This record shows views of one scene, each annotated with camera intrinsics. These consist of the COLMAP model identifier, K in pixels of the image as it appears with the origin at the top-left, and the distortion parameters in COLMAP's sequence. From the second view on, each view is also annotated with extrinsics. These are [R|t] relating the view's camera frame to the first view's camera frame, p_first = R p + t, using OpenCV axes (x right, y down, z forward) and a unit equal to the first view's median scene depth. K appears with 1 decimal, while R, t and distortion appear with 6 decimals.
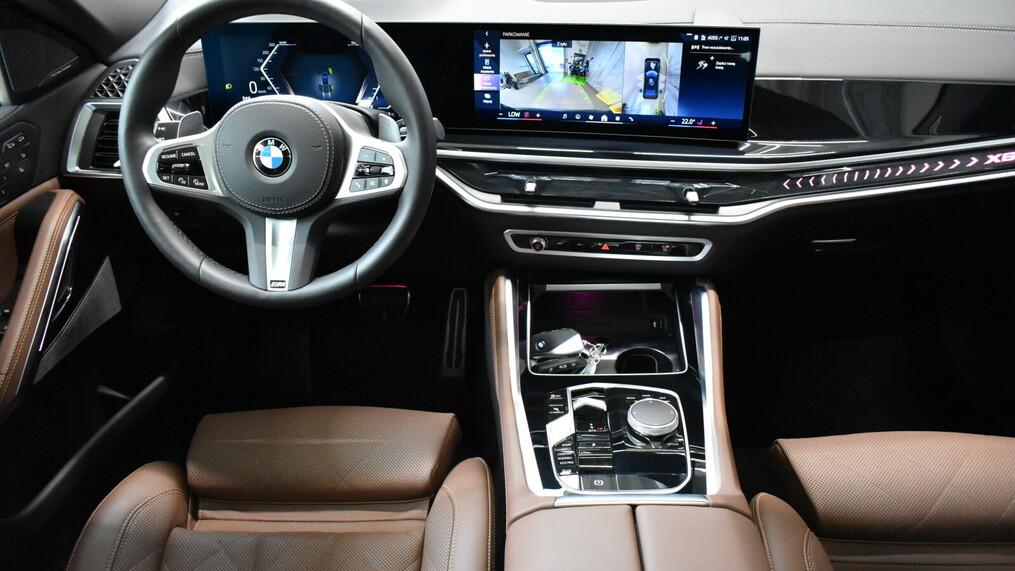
lens RADIAL K [[767.0, 0, 510.4], [0, 767.0, 284.3], [0, 0, 1]] dist [-0.023354, 0.006024]
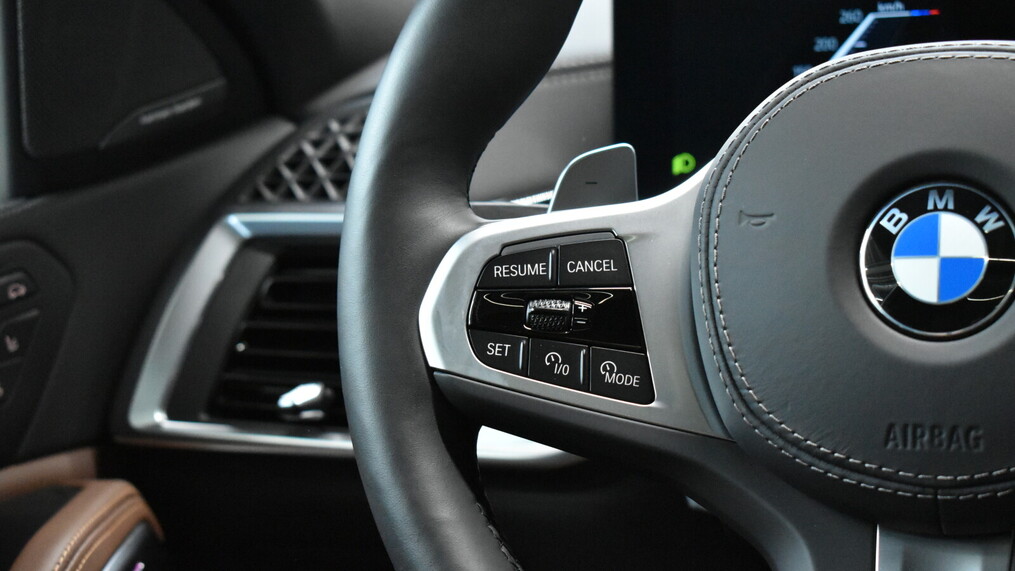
lens RADIAL K [[2016.9, 0, 509.5], [0, 2016.9, 283.3], [0, 0, 1]] dist [-0.012950, 0.000000]
pose [[0.950991, -0.002626, -0.309207, -0.209812], [-0.116458, 0.923292, -0.366019, 0.074632], [0.286450, 0.384091, 0.877736, 0.352354]]
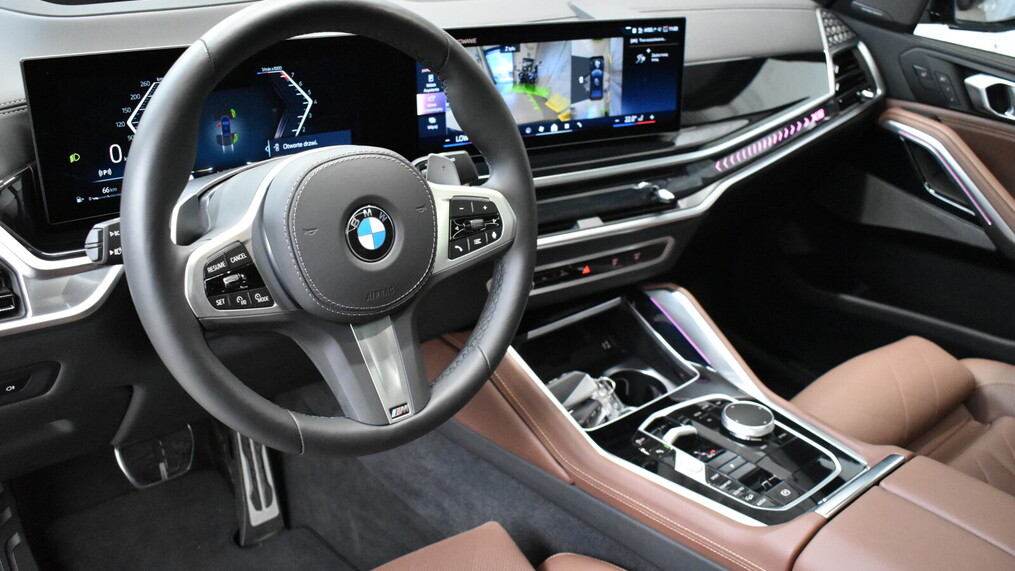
lens RADIAL K [[946.9, 0, 510.3], [0, 946.9, 288.3], [0, 0, 1]] dist [-0.023946, 0.000000]
pose [[0.726265, -0.236164, 0.645574, -0.672781], [0.271112, 0.961414, 0.046705, -0.106775], [-0.631694, 0.141102, 0.762268, 0.235599]]
